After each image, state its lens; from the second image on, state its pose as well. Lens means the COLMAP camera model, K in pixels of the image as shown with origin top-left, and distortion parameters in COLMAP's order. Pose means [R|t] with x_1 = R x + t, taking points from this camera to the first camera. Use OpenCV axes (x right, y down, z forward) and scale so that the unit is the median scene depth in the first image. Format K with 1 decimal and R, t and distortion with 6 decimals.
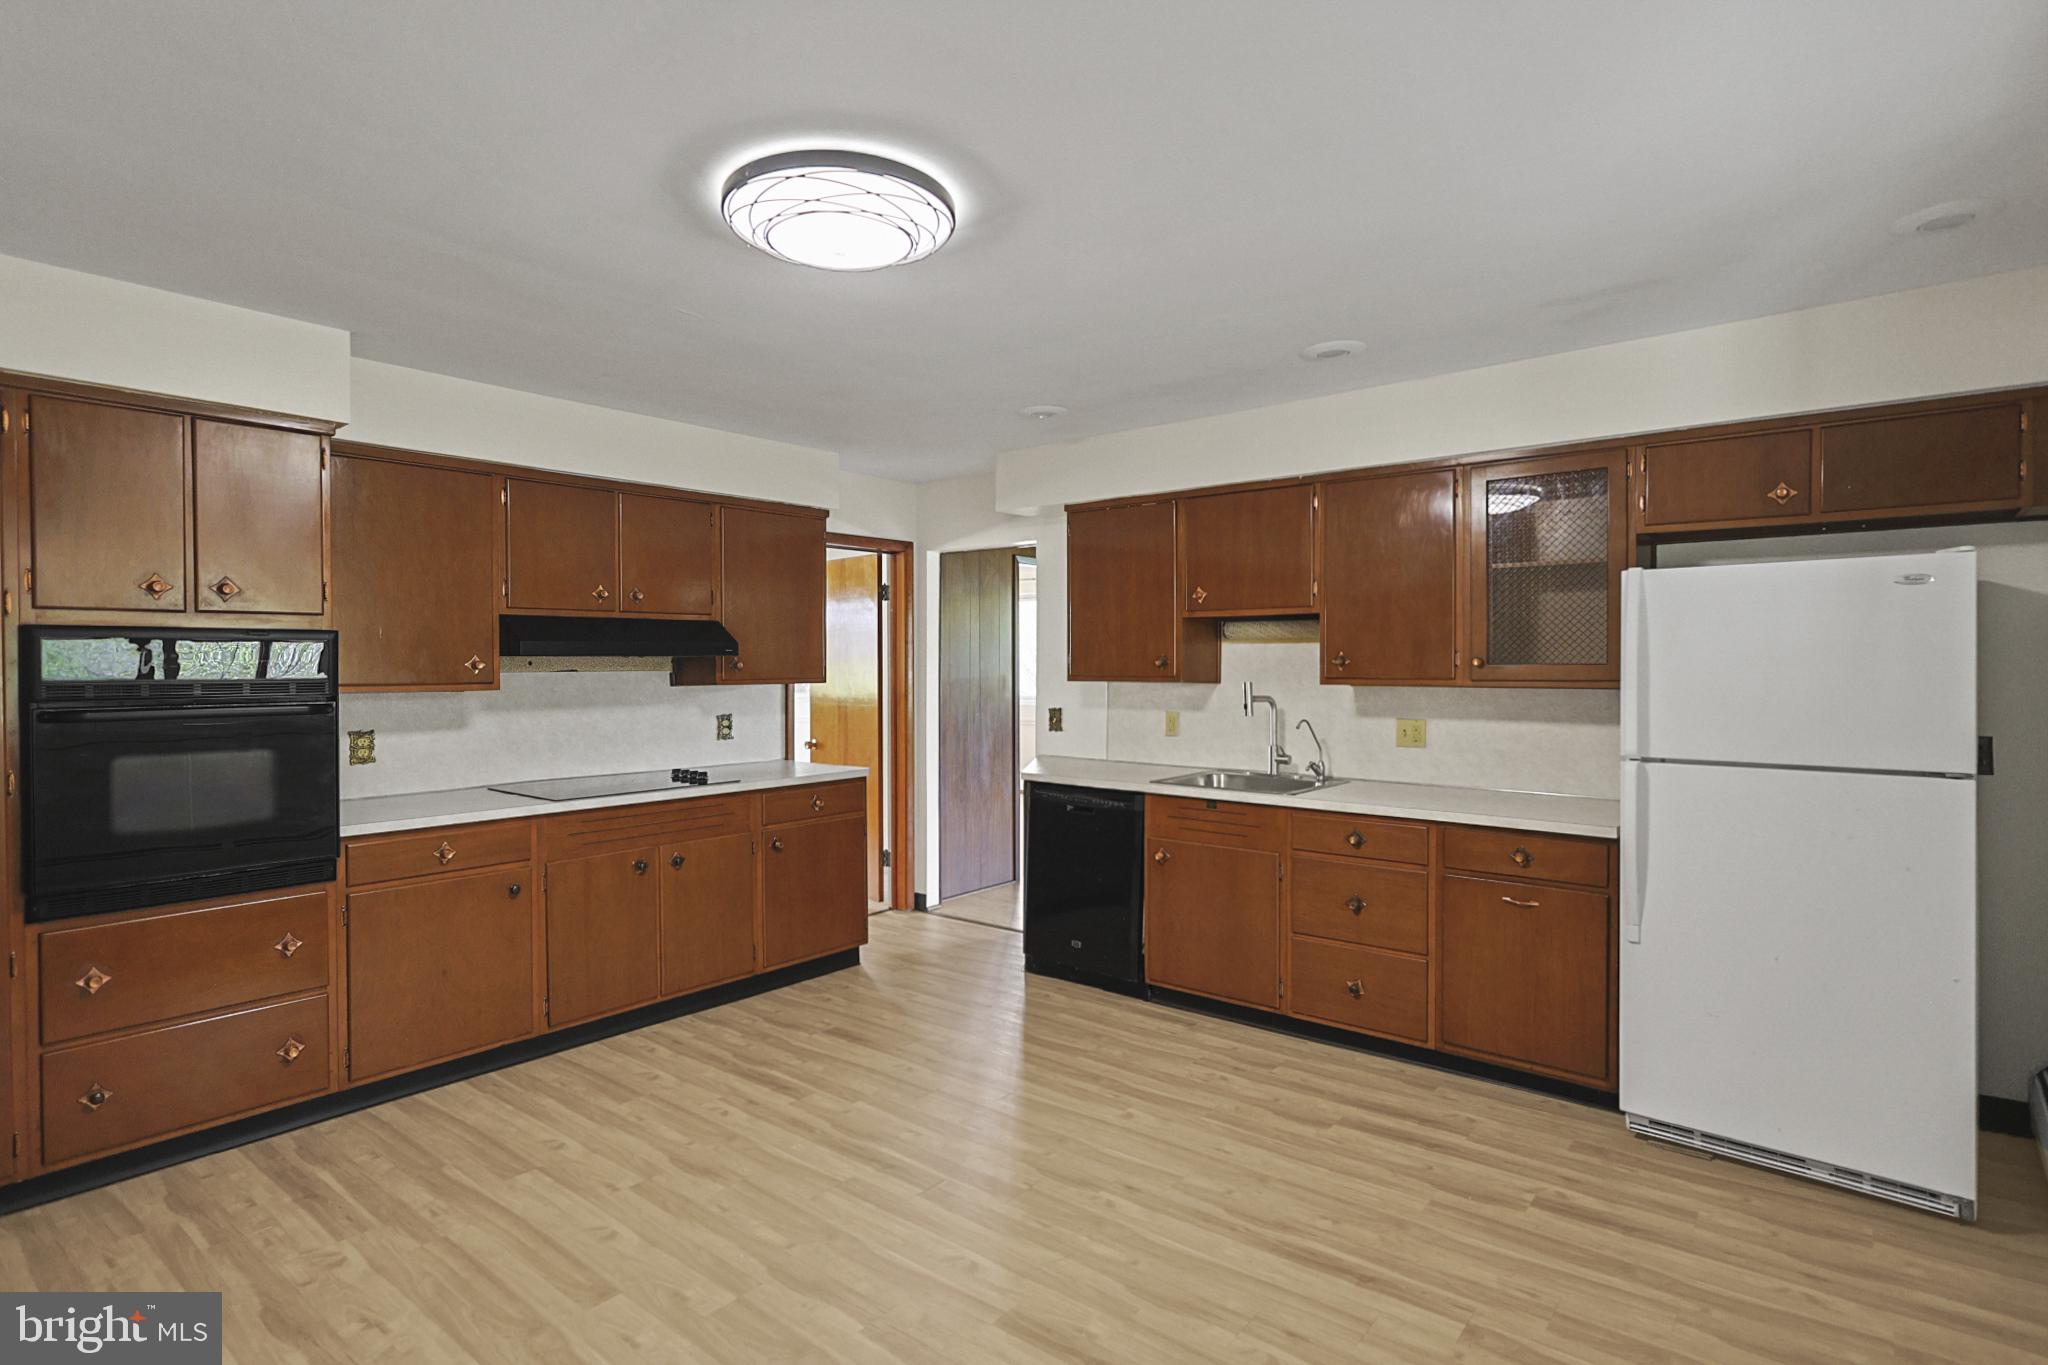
lens RADIAL K [[1037.1, 0, 1029.0], [0, 1037.1, 660.7], [0, 0, 1]] dist [0.002594, -0.000135]
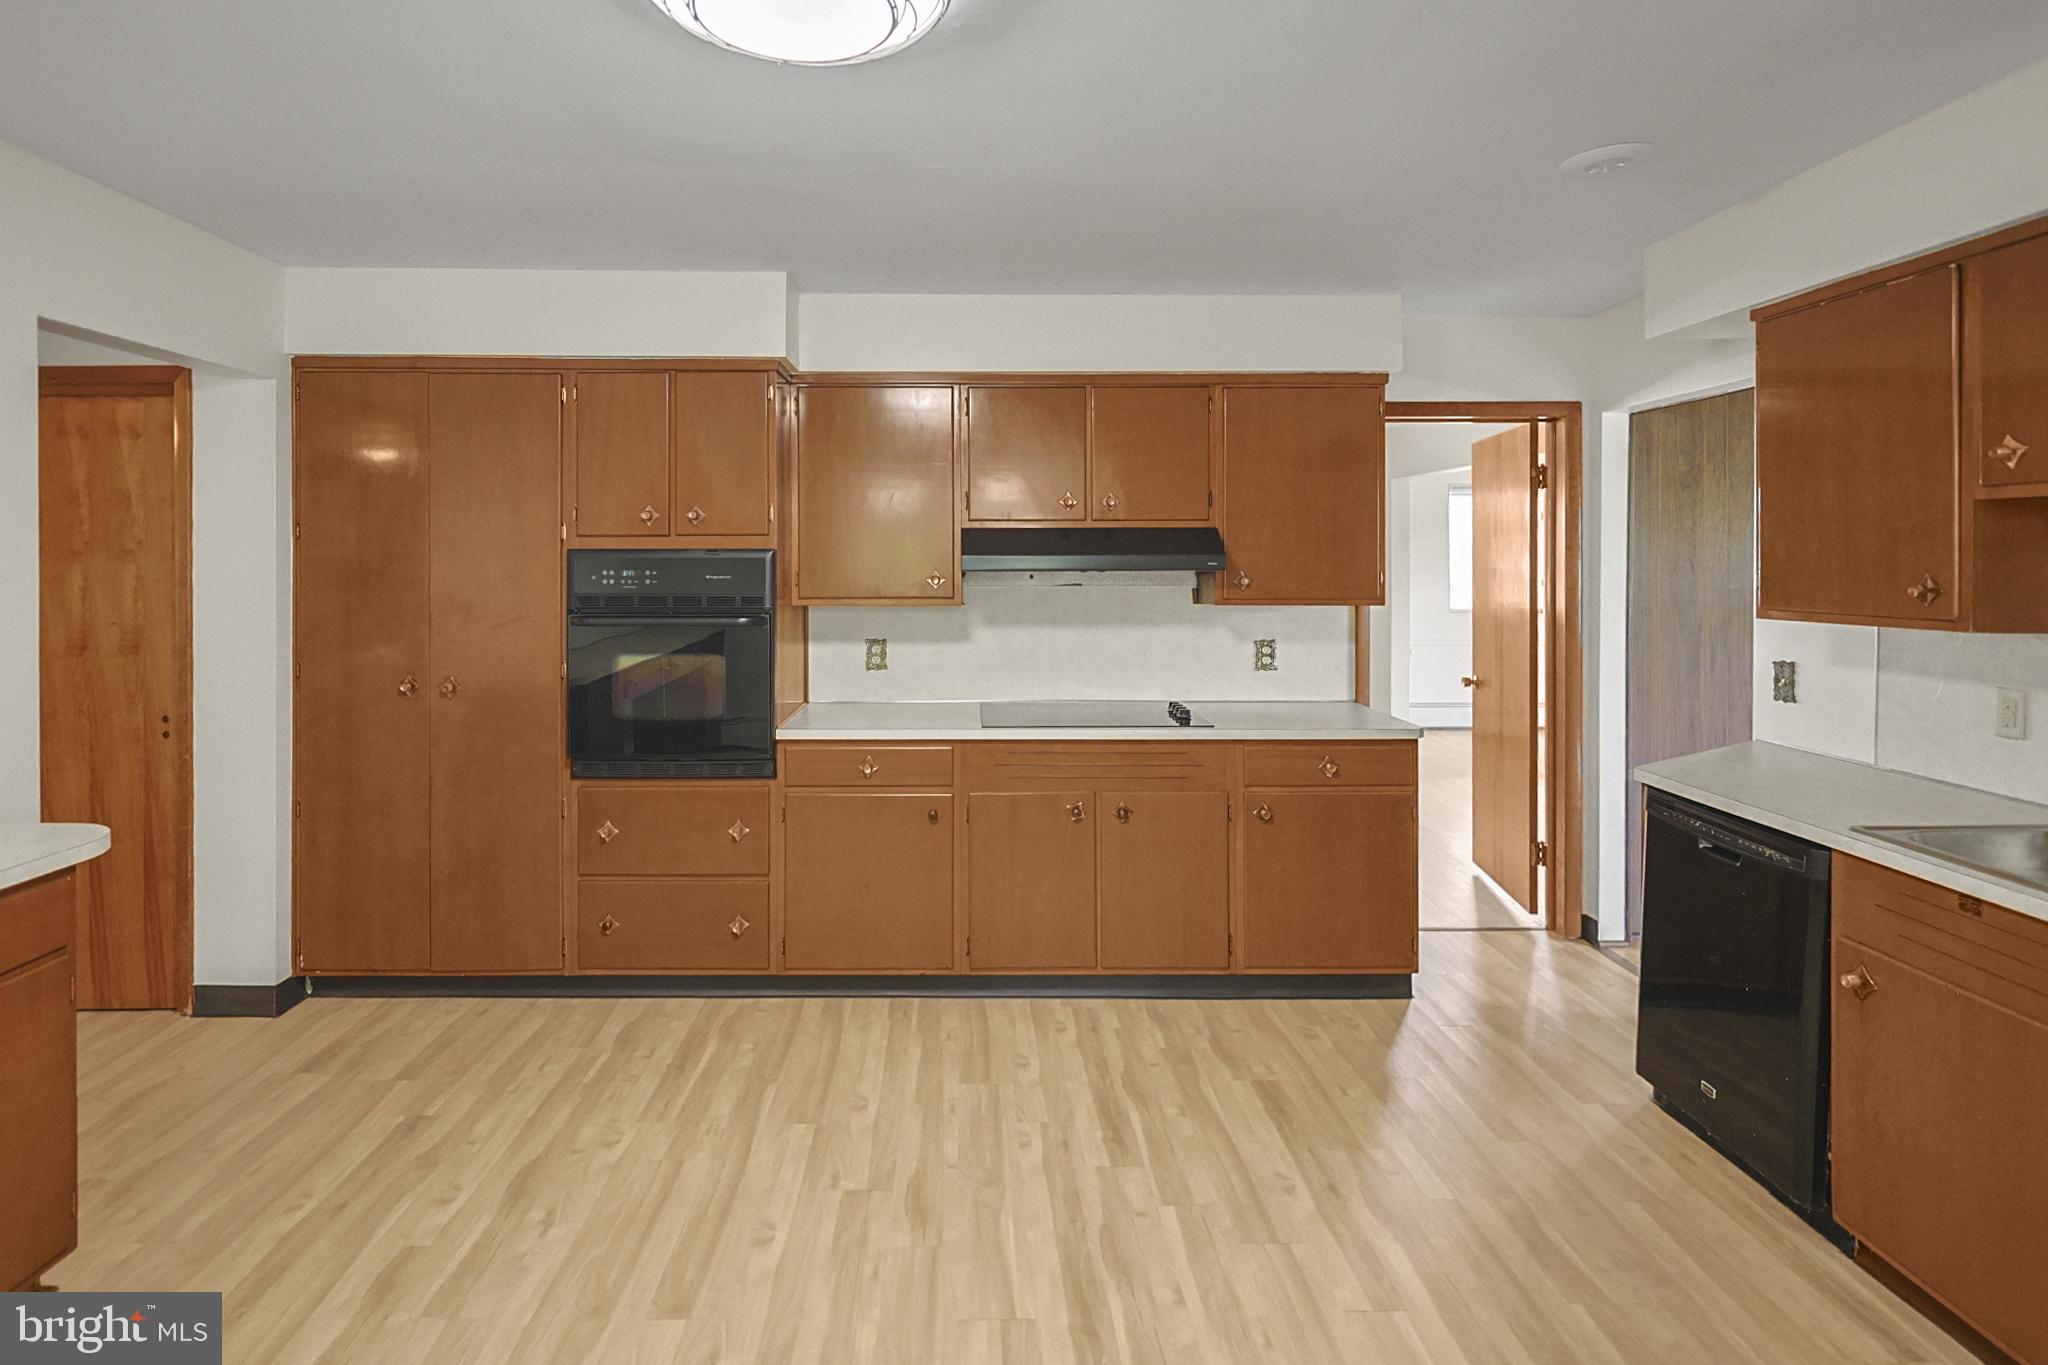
lens RADIAL K [[1068.7, 0, 990.6], [0, 1068.7, 552.5], [0, 0, 1]] dist [0.000422, -0.000436]
pose [[0.638006, -0.002759, -0.770027, 0.294414], [-0.000338, 0.999992, -0.003862, -0.018626], [0.770031, 0.002724, 0.638000, 0.400192]]
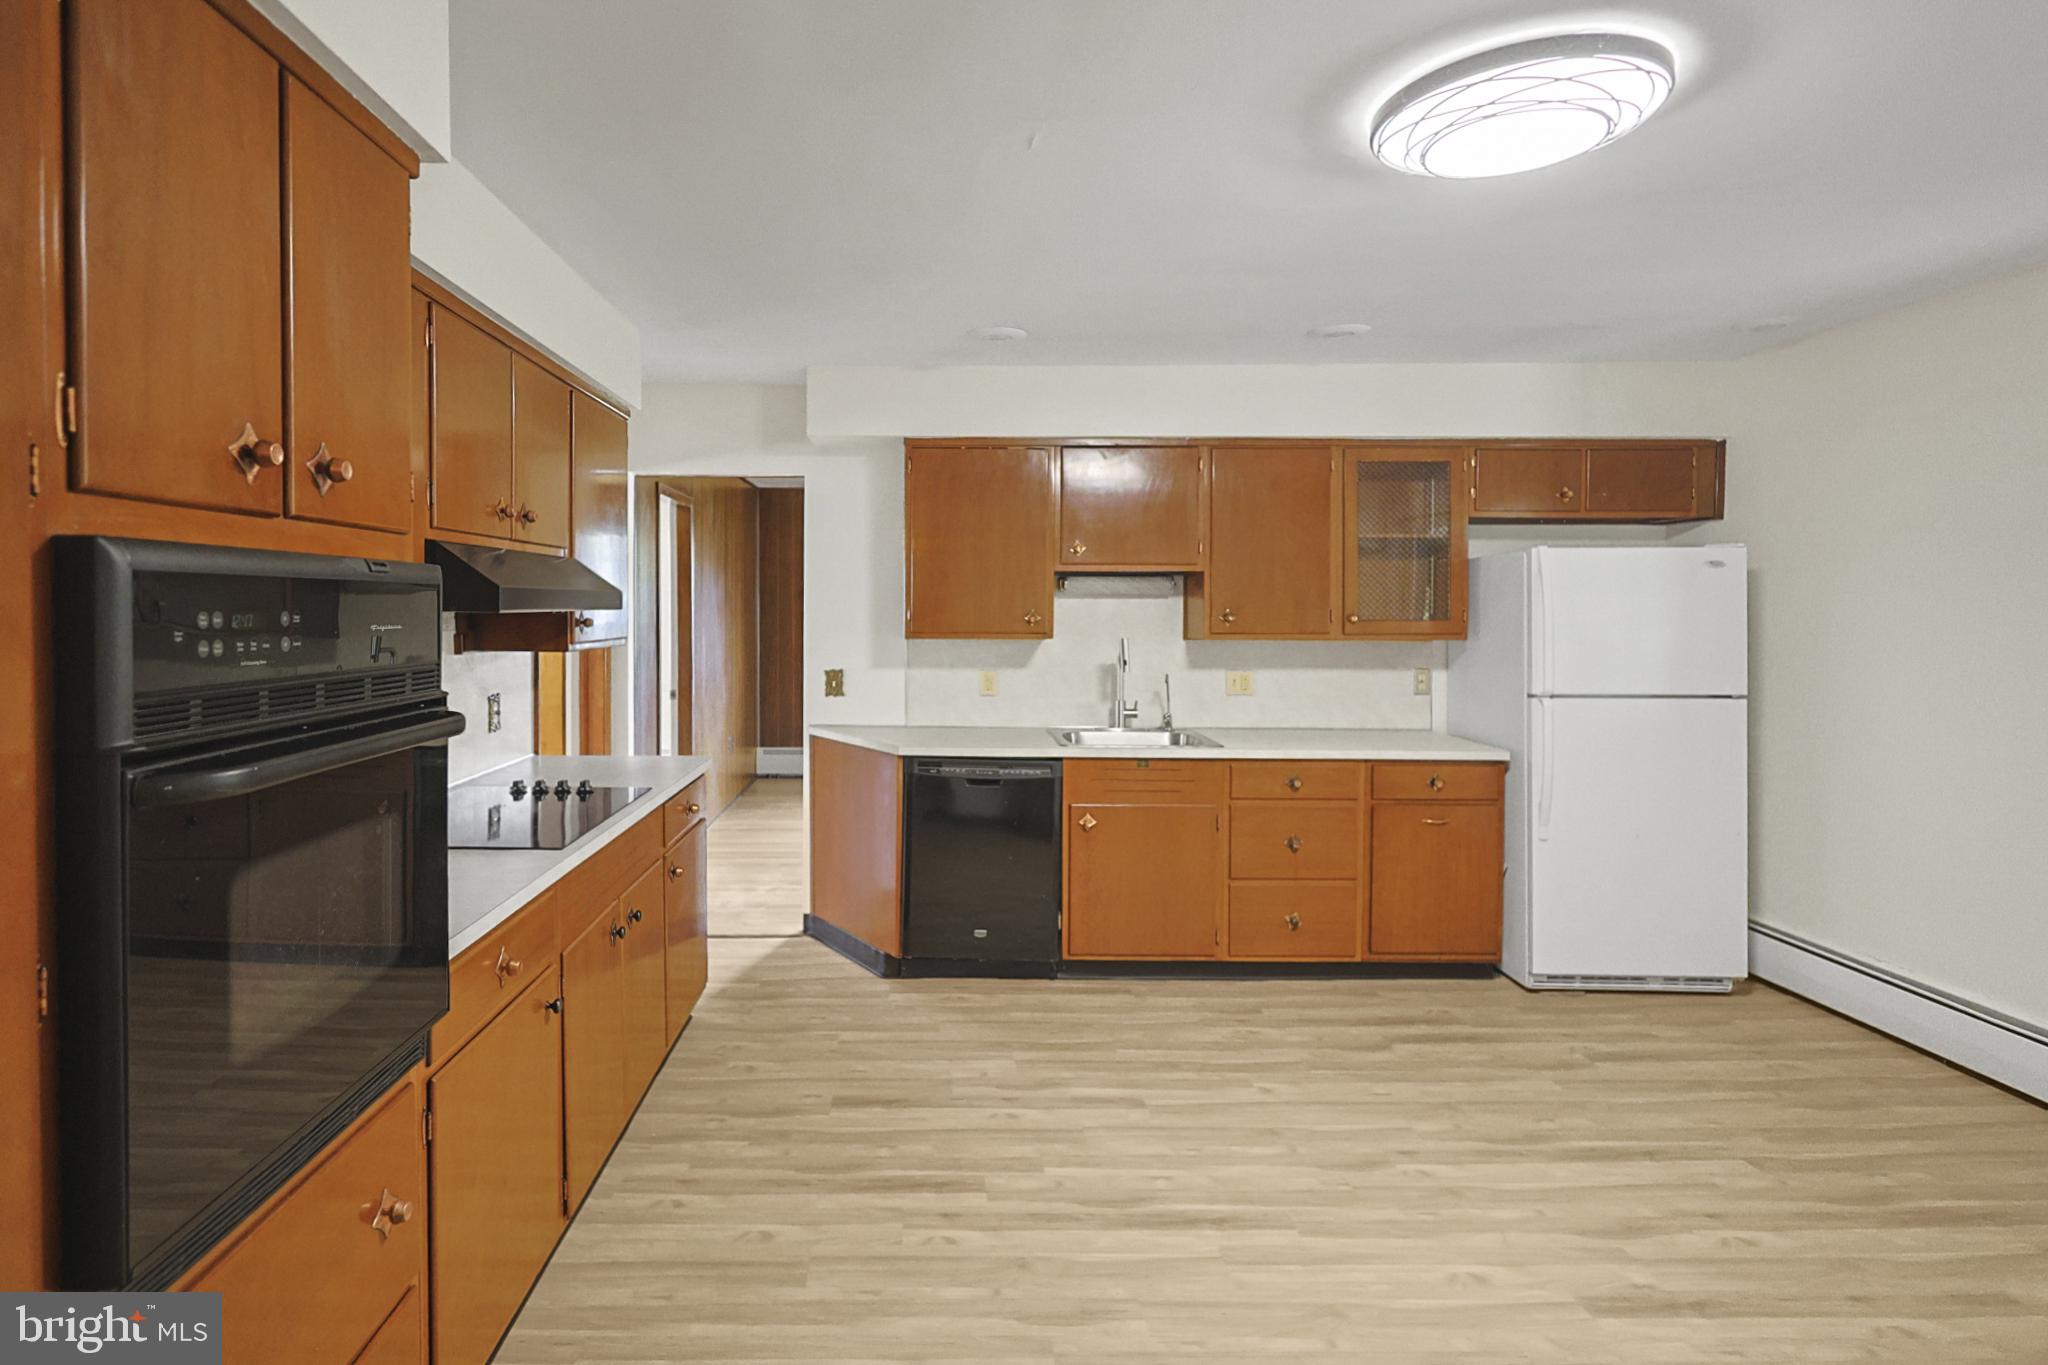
lens RADIAL K [[1072.0, 0, 911.0], [0, 1072.0, 611.3], [0, 0, 1]] dist [-0.004097, -0.000065]
pose [[0.779343, 0.001675, 0.626596, -0.702384], [-0.004077, 0.999989, 0.002399, -0.007783], [-0.626584, -0.004424, 0.779341, 0.385849]]
